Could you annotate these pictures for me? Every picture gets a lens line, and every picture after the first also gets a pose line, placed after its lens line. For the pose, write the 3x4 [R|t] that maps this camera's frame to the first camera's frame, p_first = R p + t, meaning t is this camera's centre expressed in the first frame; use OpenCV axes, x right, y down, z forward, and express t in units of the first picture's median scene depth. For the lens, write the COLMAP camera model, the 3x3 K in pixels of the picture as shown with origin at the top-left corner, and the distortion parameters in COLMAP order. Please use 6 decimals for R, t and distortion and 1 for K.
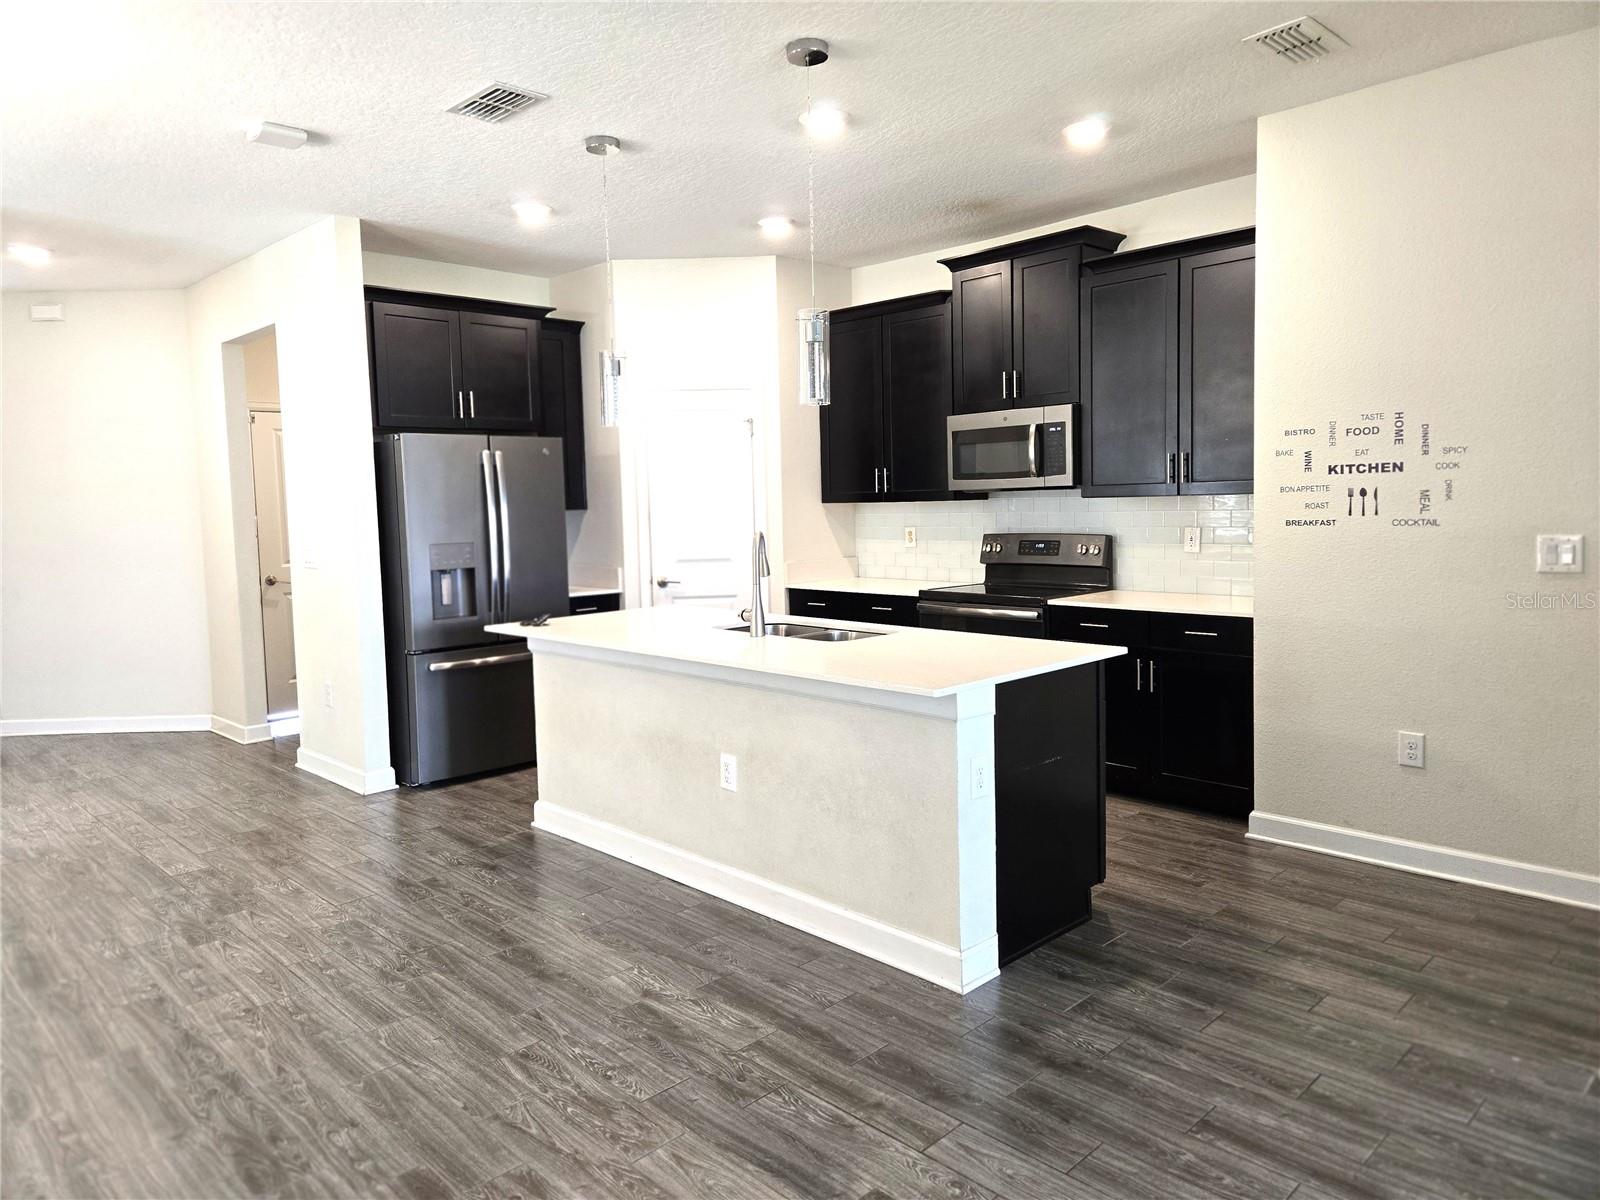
lens RADIAL K [[1067.7, 0, 784.0], [0, 1067.7, 605.1], [0, 0, 1]] dist [0.100974, -0.094579]
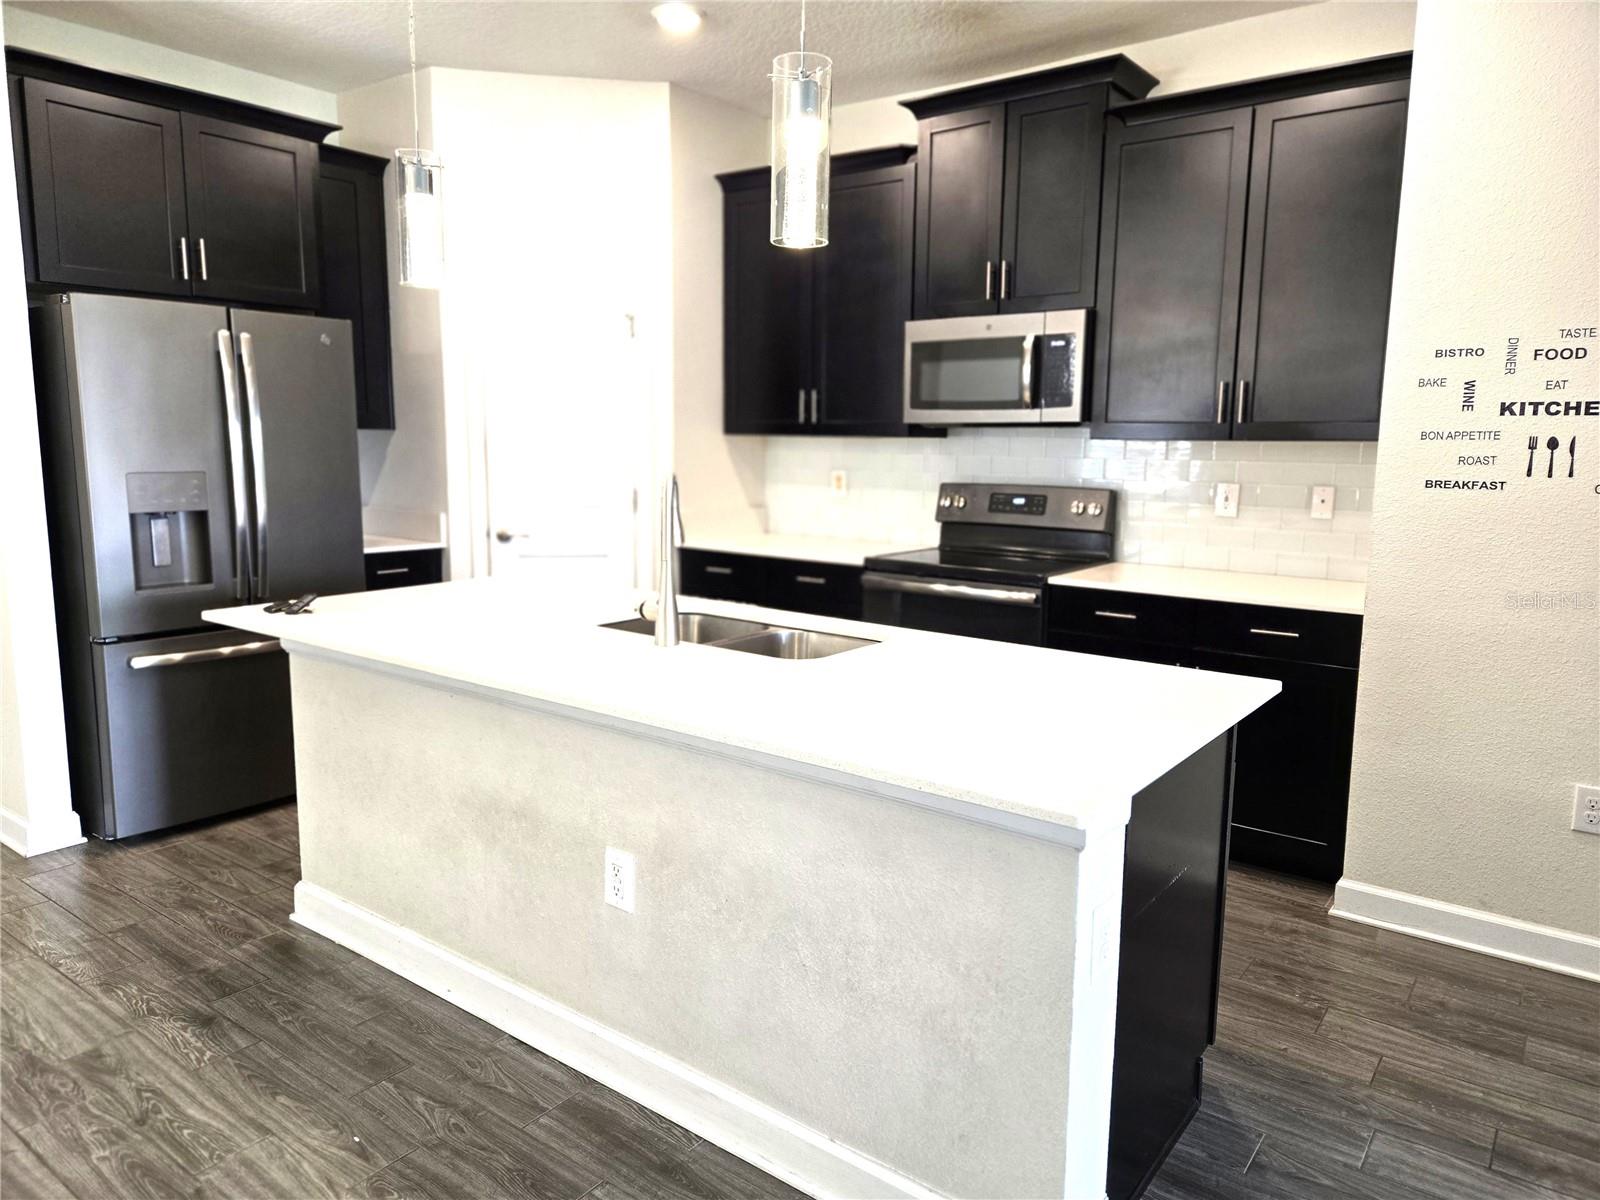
lens RADIAL K [[1072.0, 0, 807.6], [0, 1072.0, 601.0], [0, 0, 1]] dist [0.079940, -0.068681]
pose [[0.986589, 0.012369, 0.162752, -0.035702], [-0.020948, 0.998474, 0.051103, -0.022517], [-0.161872, -0.053827, 0.985343, 0.296872]]
